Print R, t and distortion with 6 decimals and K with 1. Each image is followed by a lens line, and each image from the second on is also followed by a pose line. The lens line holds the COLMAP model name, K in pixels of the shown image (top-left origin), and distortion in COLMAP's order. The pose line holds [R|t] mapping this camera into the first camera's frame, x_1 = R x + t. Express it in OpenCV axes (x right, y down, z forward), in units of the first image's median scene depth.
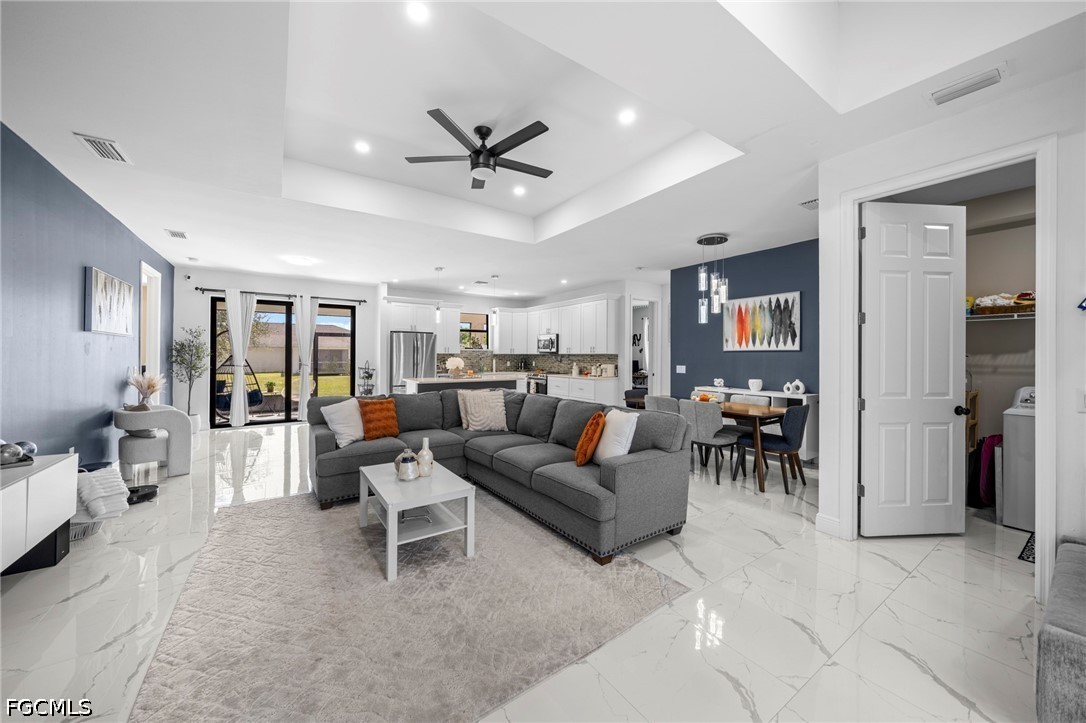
lens RADIAL K [[379.1, 0, 534.3], [0, 379.1, 357.3], [0, 0, 1]] dist [0.003498, -0.000099]
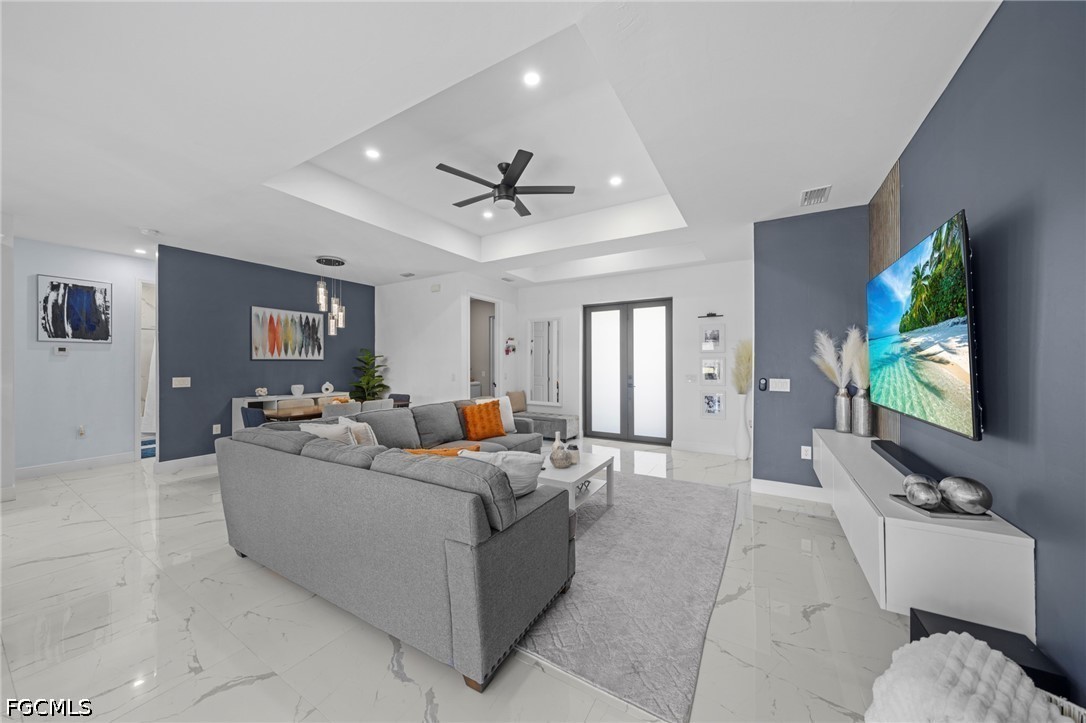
lens RADIAL K [[379.1, 0, 543.6], [0, 379.1, 359.5], [0, 0, 1]] dist [0.003498, -0.000099]
pose [[-0.422032, 0.006791, 0.906556, -0.499181], [0.004450, 0.999975, -0.005419, -0.005447], [-0.906570, 0.001747, -0.422052, 0.541610]]
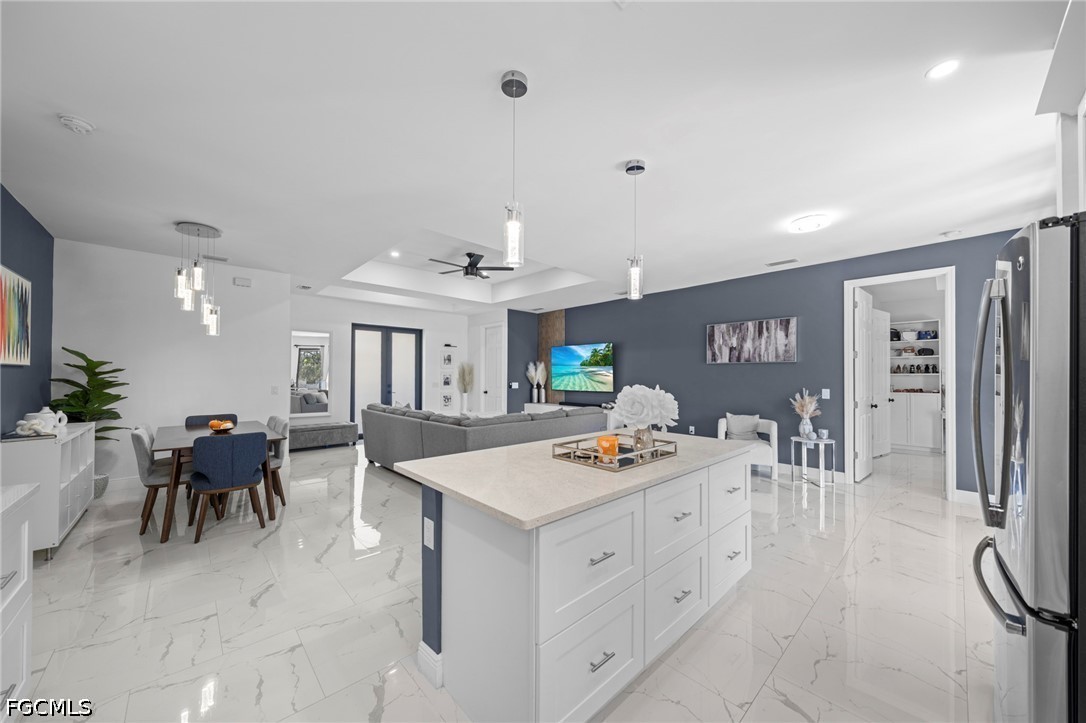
lens RADIAL K [[379.1, 0, 540.6], [0, 379.1, 369.4], [0, 0, 1]] dist [0.003498, -0.000099]
pose [[-0.988518, -0.010229, -0.150759, -0.080902], [-0.008661, 0.999901, -0.011056, -0.007855], [0.150857, -0.009624, -0.988509, 1.151891]]
